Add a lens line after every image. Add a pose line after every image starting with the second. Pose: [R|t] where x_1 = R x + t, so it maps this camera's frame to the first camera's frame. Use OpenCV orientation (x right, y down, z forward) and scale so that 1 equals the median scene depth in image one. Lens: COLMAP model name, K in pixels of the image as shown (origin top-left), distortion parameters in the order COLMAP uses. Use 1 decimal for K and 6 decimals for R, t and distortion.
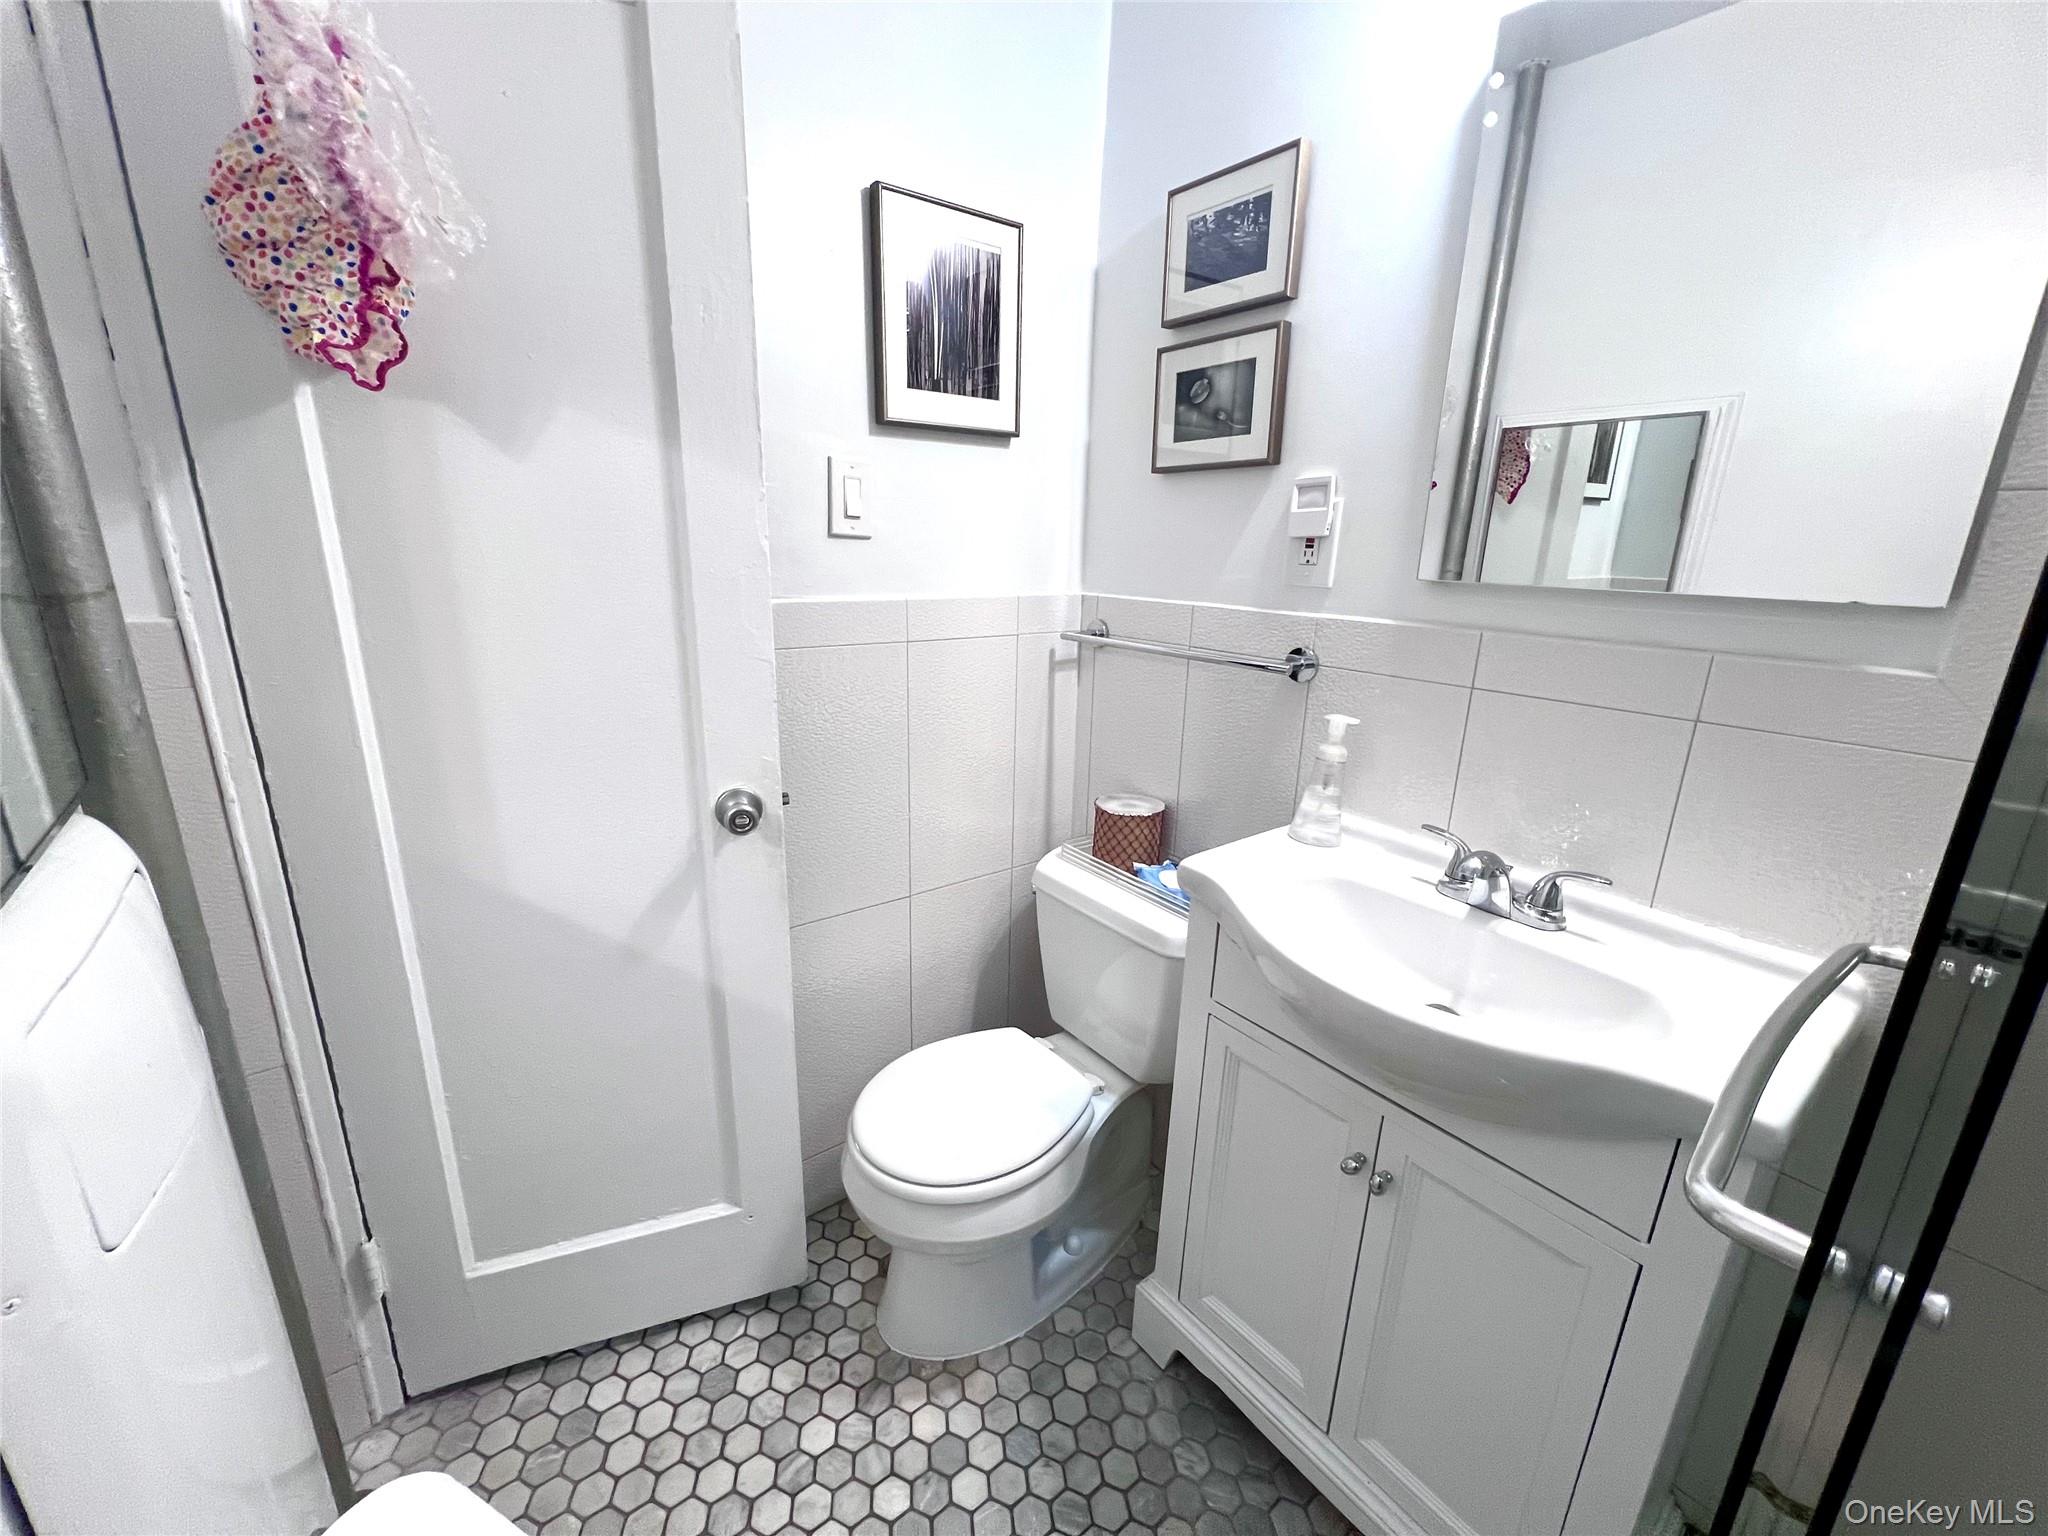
lens RADIAL K [[836.4, 0, 1024.0], [0, 836.4, 768.0], [0, 0, 1]] dist [0.000092, 0.000025]
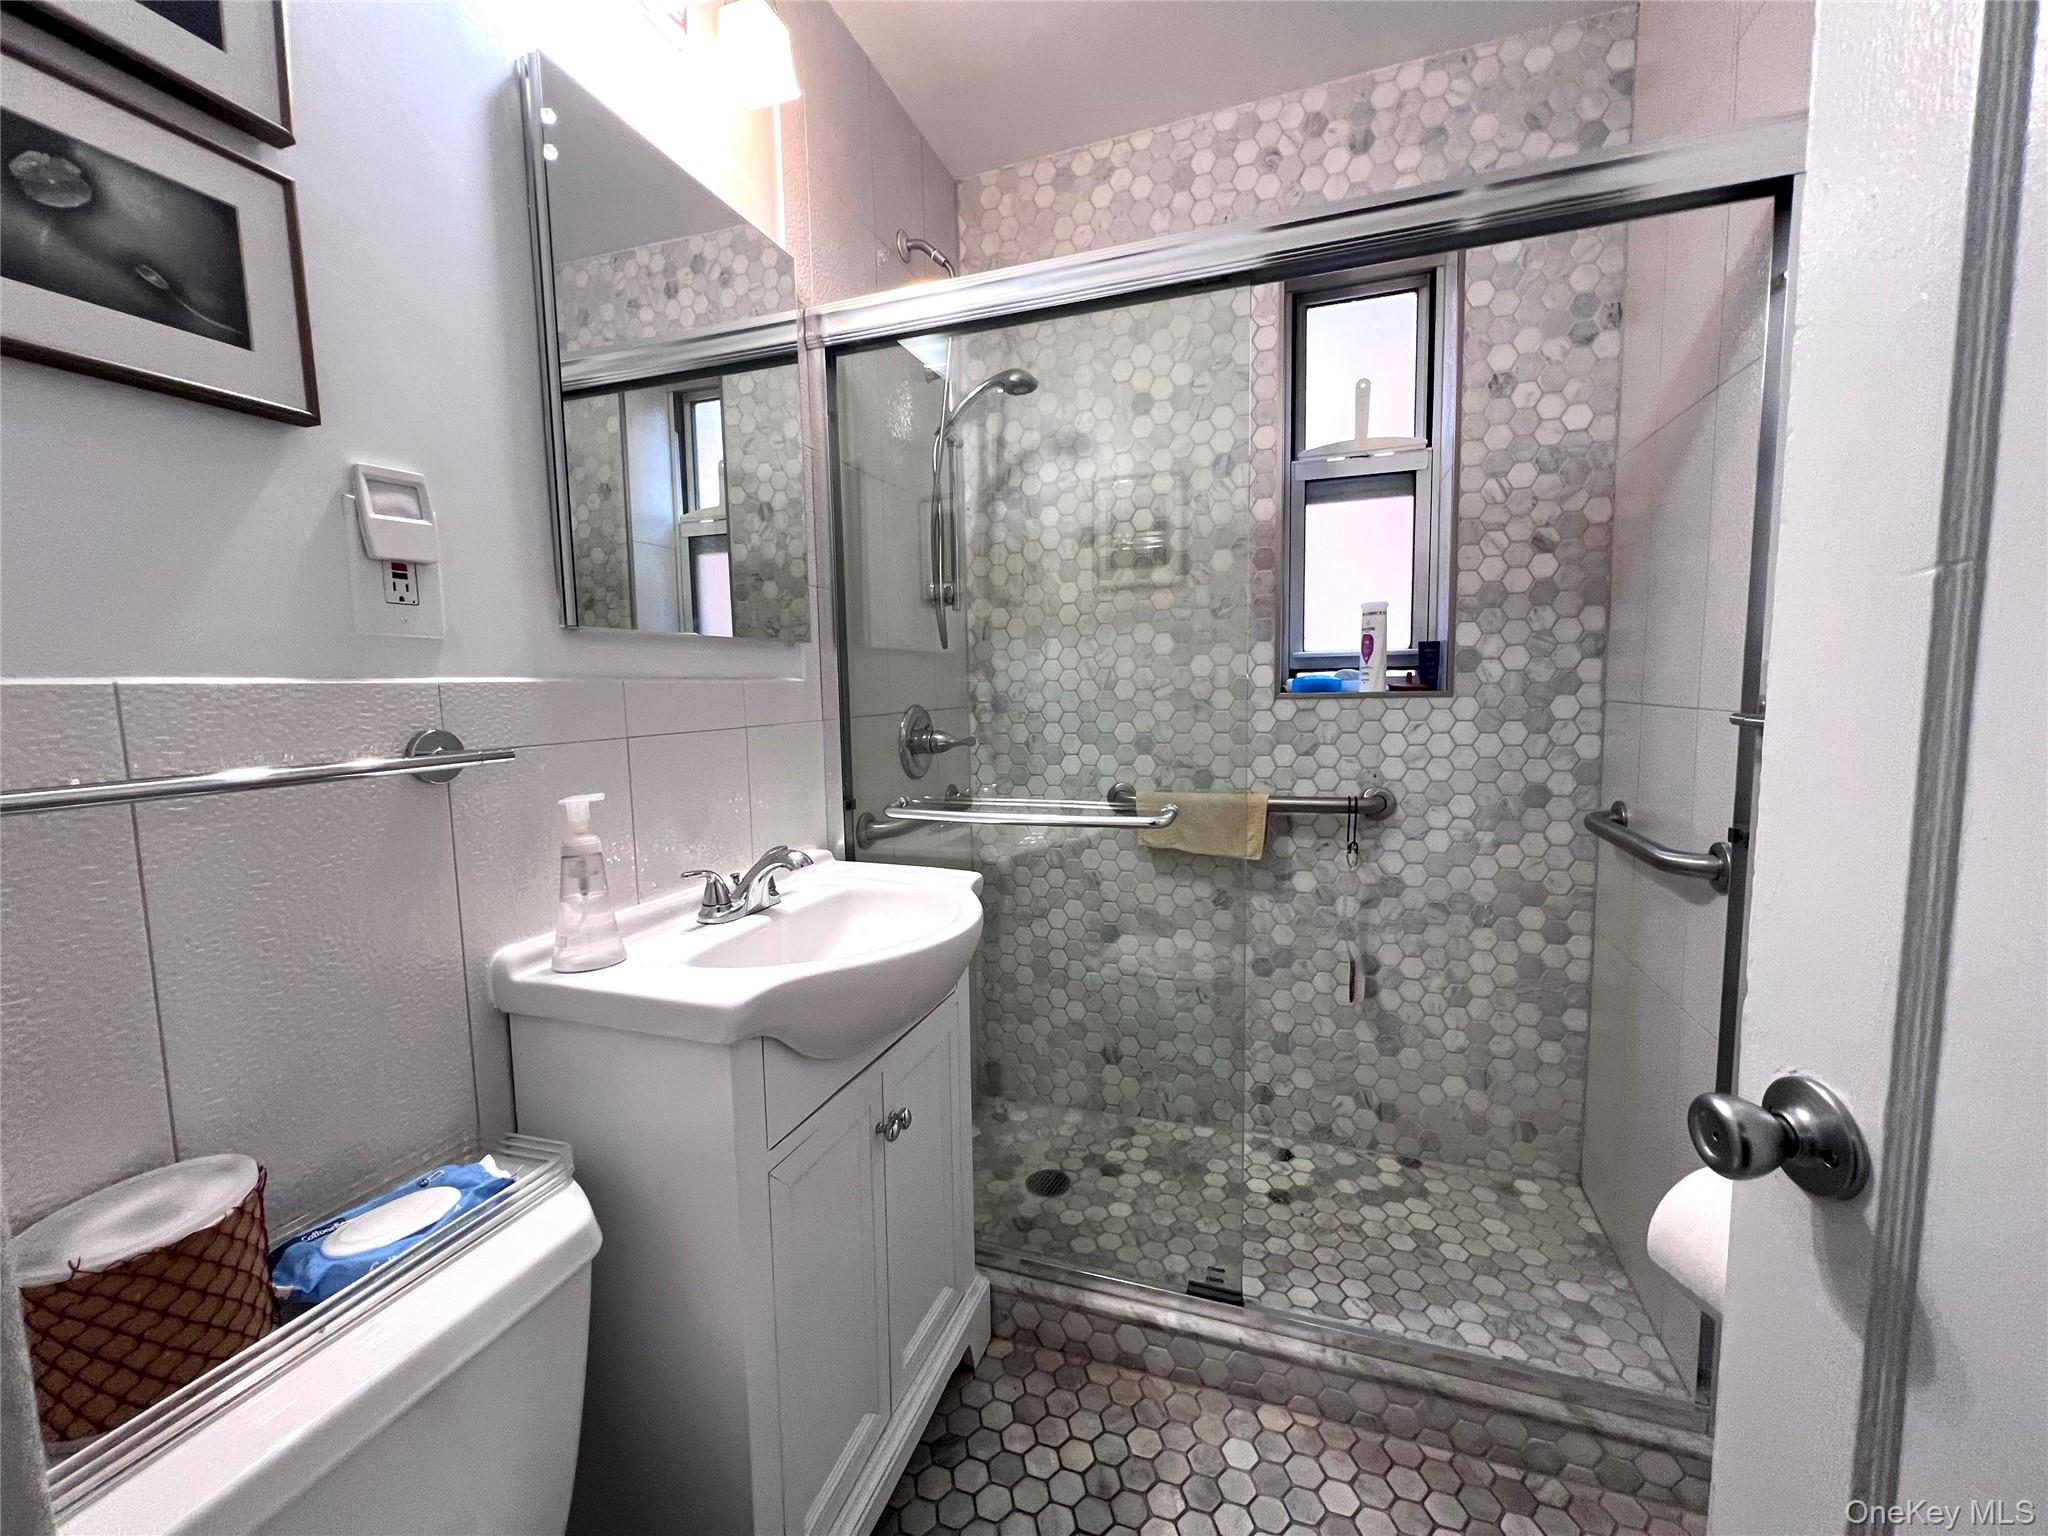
lens RADIAL K [[818.1, 0, 1024.0], [0, 818.1, 768.0], [0, 0, 1]] dist [-0.002280, -0.000636]
pose [[-0.539753, -0.099552, 0.835916, -0.454744], [0.228694, 0.938298, 0.259414, -0.180384], [-0.810164, 0.331189, -0.483682, 0.967176]]
